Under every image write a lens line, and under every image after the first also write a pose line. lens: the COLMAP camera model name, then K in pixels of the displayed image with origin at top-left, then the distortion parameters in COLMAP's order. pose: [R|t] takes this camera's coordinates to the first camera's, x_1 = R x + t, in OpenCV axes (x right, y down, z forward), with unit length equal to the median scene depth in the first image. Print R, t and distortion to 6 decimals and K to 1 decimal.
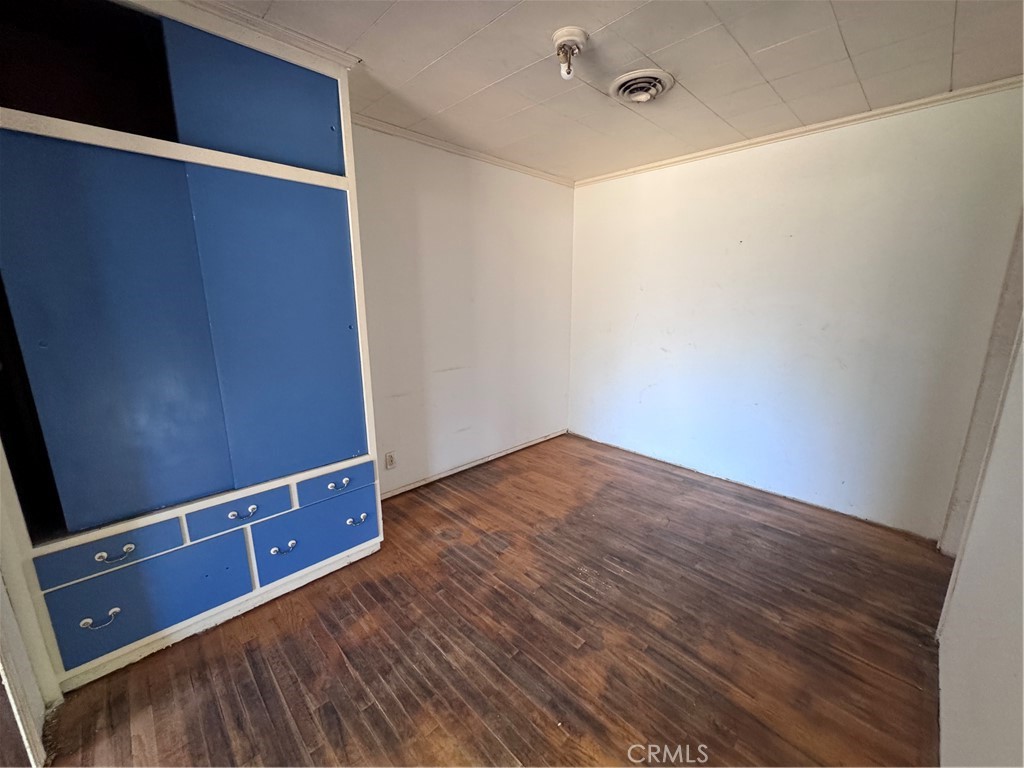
lens RADIAL K [[407.9, 0, 510.6], [0, 407.9, 385.2], [0, 0, 1]] dist [-0.001420, -0.000048]
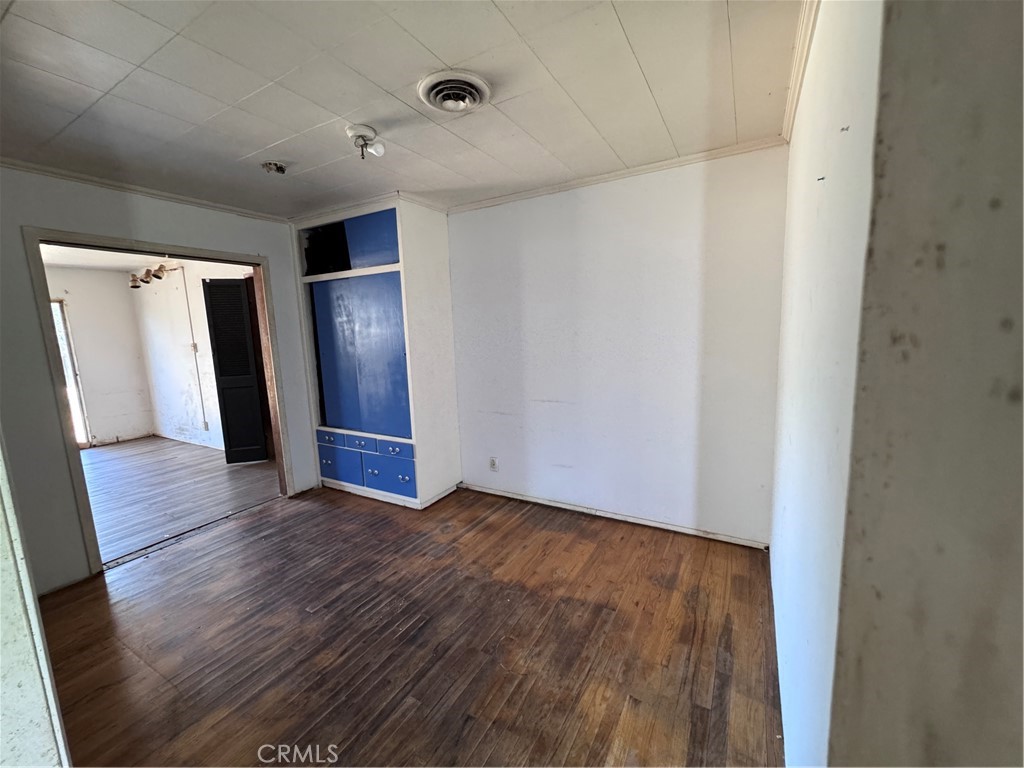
lens RADIAL K [[407.9, 0, 511.7], [0, 407.9, 385.9], [0, 0, 1]] dist [-0.001420, -0.000048]
pose [[0.272796, 0.121559, -0.954361, 0.989133], [-0.175421, 0.981641, 0.074891, -0.169585], [0.945944, 0.146985, 0.289112, 0.762015]]
